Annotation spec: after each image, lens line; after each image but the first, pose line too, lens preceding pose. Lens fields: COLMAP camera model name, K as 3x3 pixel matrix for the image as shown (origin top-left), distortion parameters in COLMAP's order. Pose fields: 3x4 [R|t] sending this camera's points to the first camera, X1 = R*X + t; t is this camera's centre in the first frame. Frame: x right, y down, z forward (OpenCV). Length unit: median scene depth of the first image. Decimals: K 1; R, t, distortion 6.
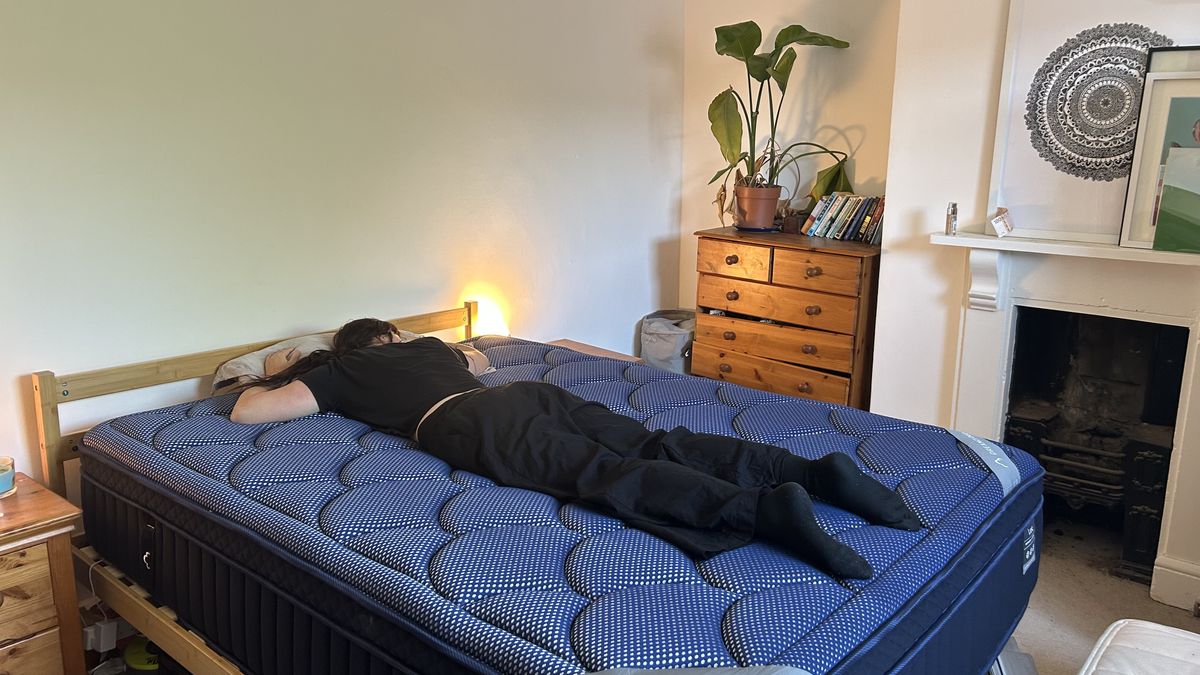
lens RADIAL K [[898.6, 0, 600.0], [0, 898.6, 337.5], [0, 0, 1]] dist [0.012657, -0.002614]
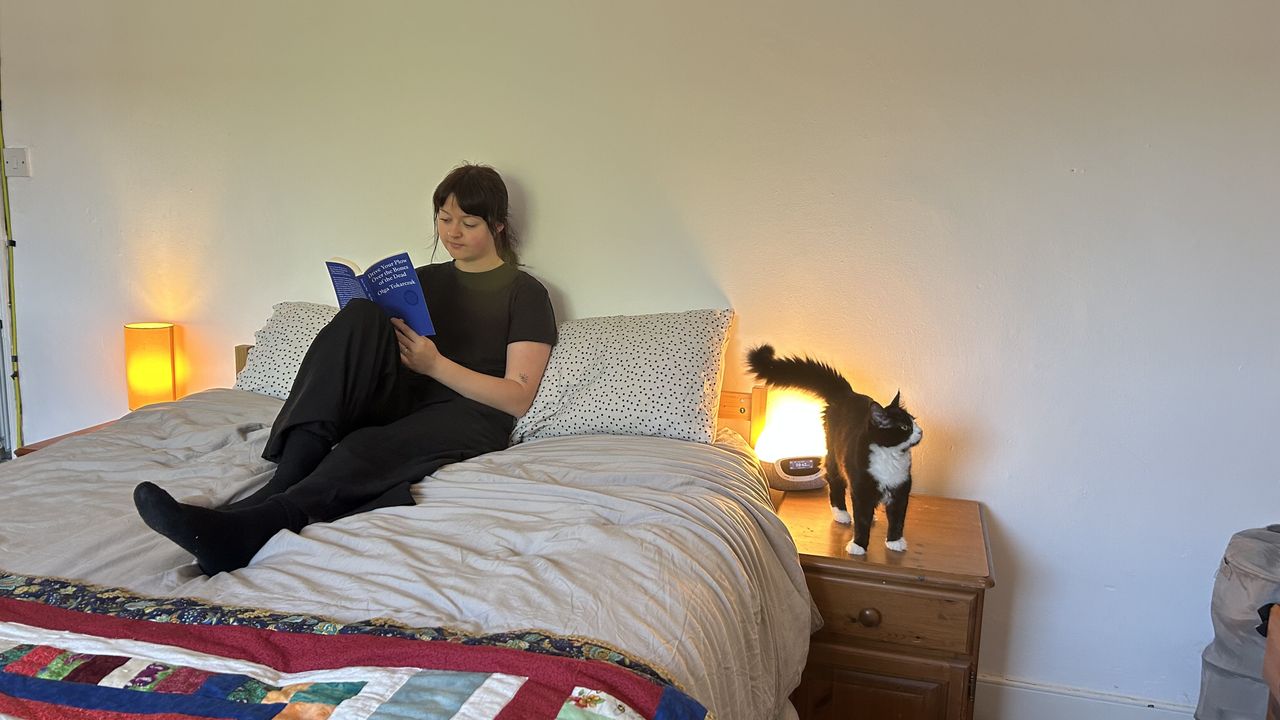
lens RADIAL K [[969.8, 0, 640.0], [0, 969.8, 360.0], [0, 0, 1]] dist [0.006286, -0.000367]
pose [[0.419154, 0.158049, -0.894053, 0.421505], [-0.213657, 0.974248, 0.072058, -0.087337], [0.882417, 0.160817, 0.442128, 0.584840]]
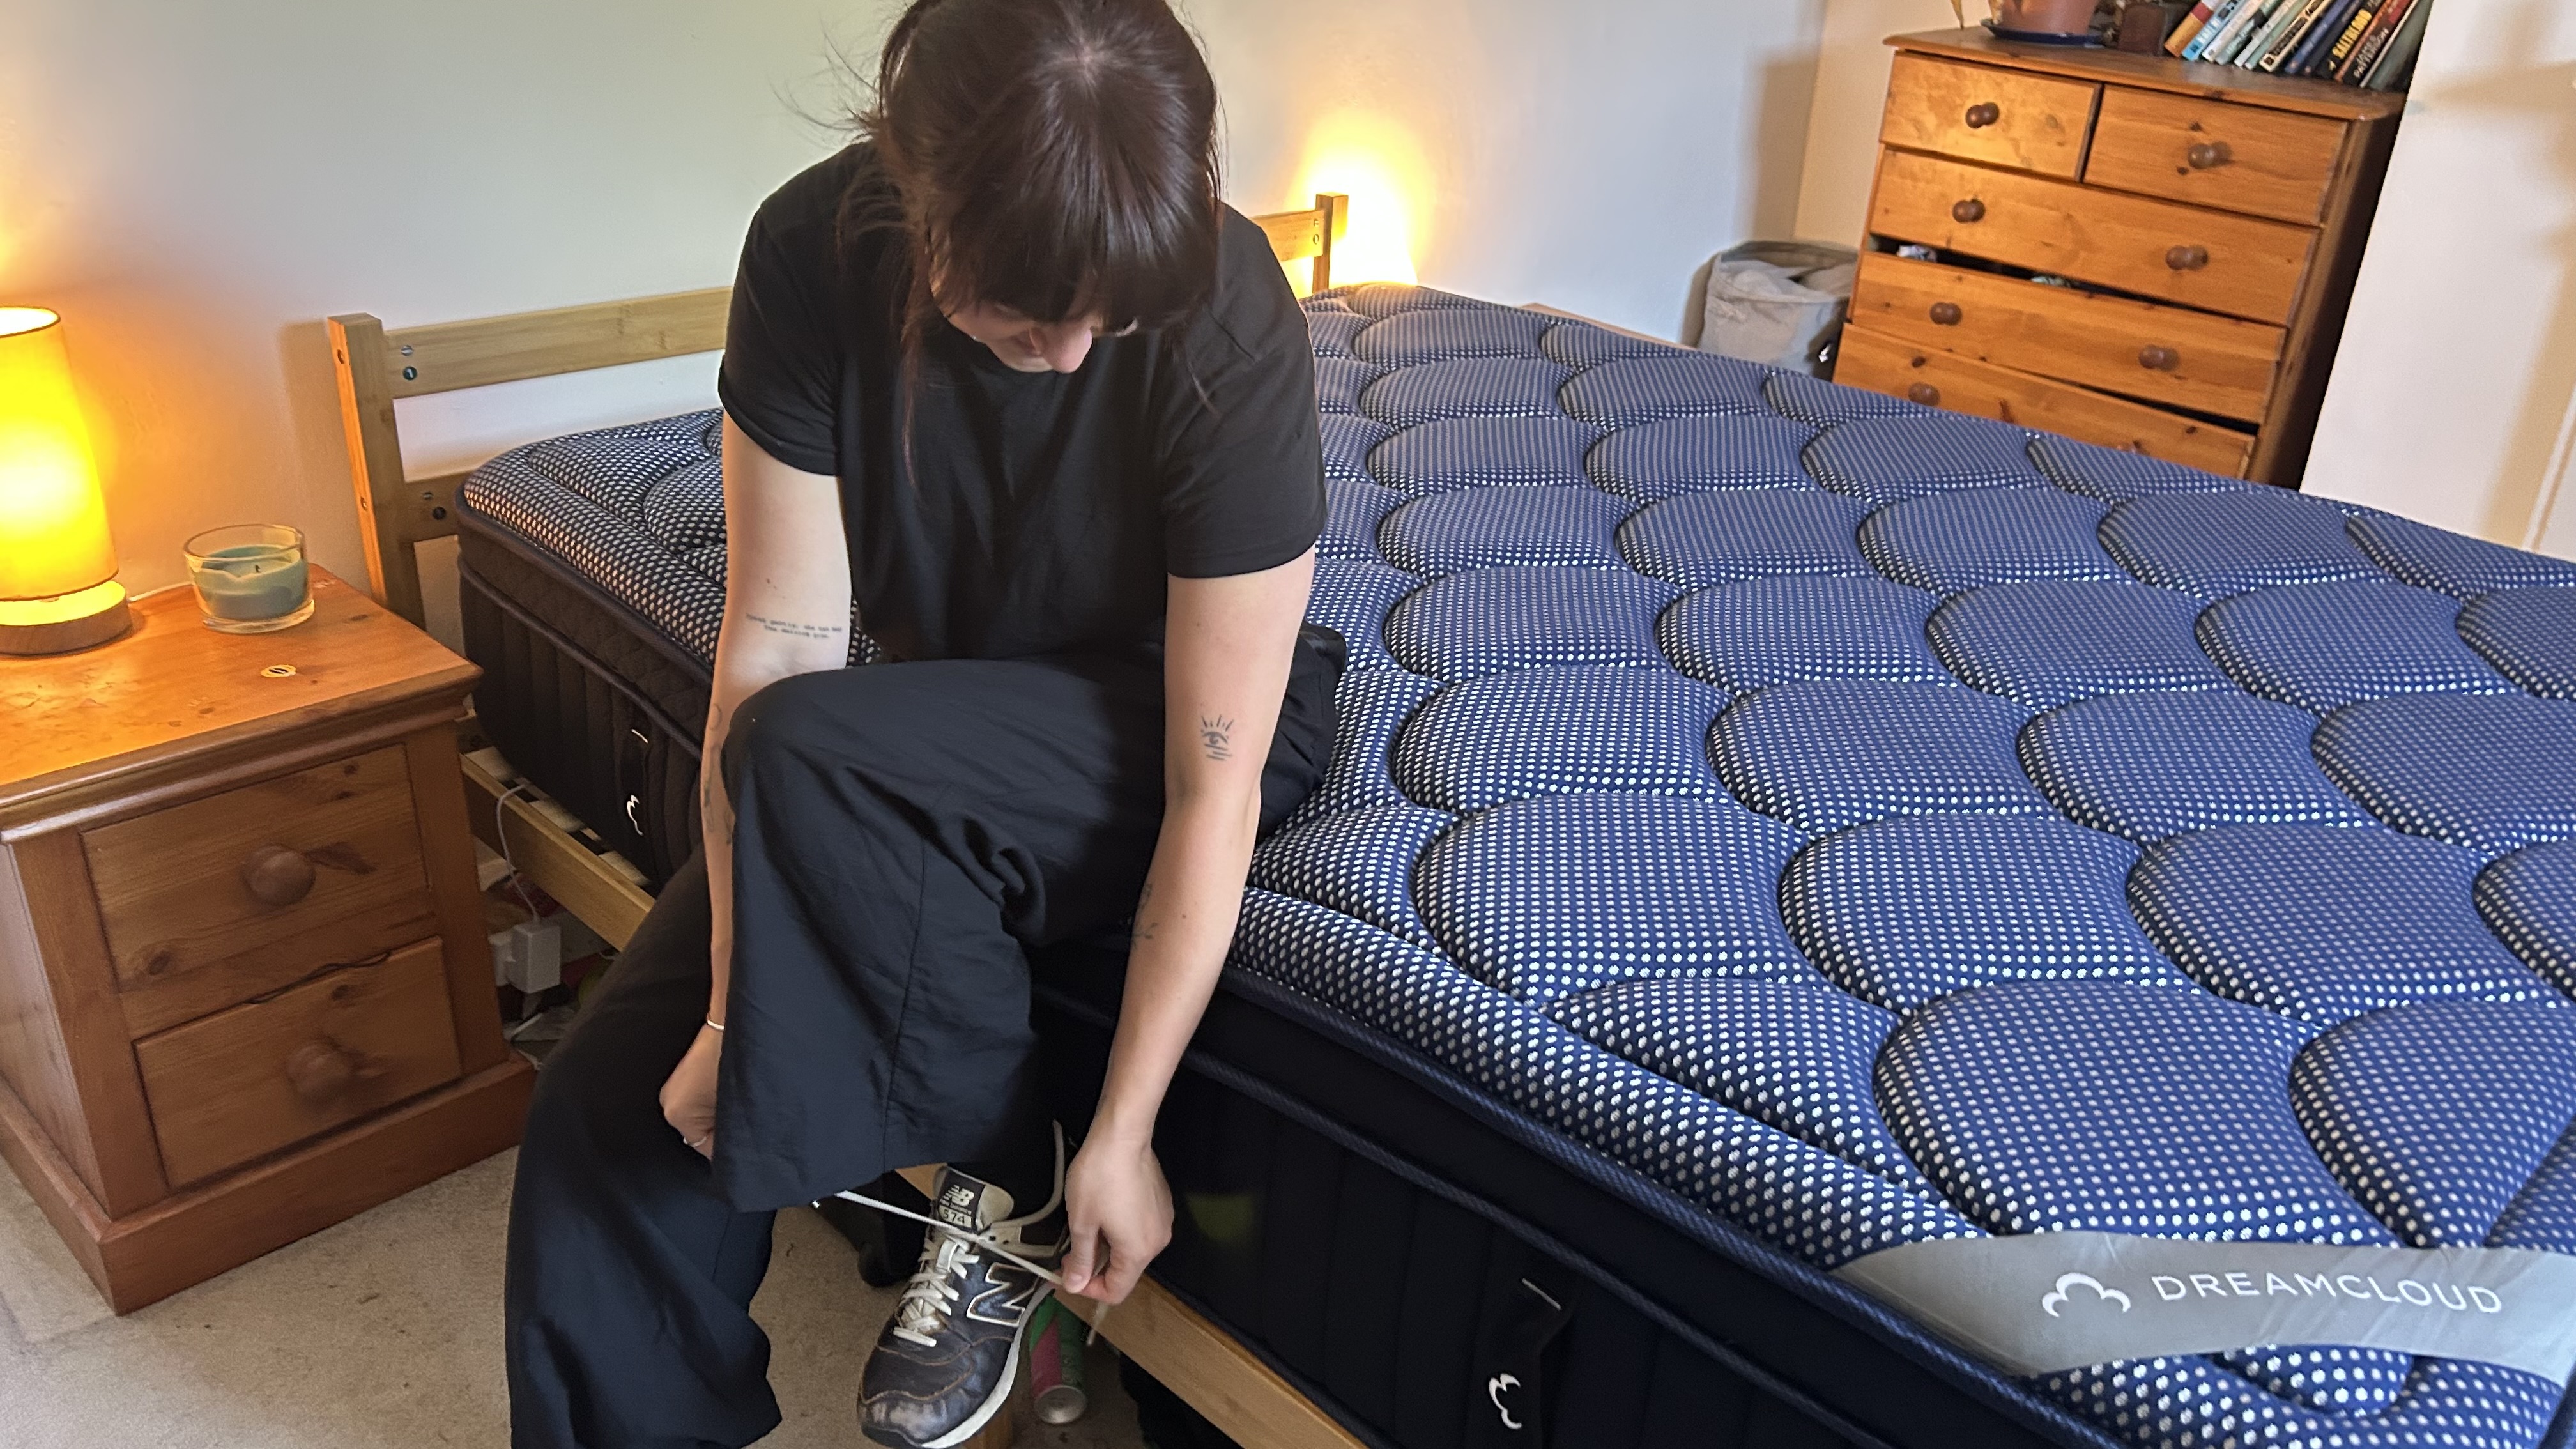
lens RADIAL K [[1932.5, 0, 1305.5], [0, 1932.5, 767.9], [0, 0, 1]] dist [-0.001334, -0.008553]
pose [[0.996388, 0.061959, -0.058067, -0.087095], [-0.046826, 0.971356, 0.232971, 0.008506], [0.070839, -0.229410, 0.970749, 0.099623]]
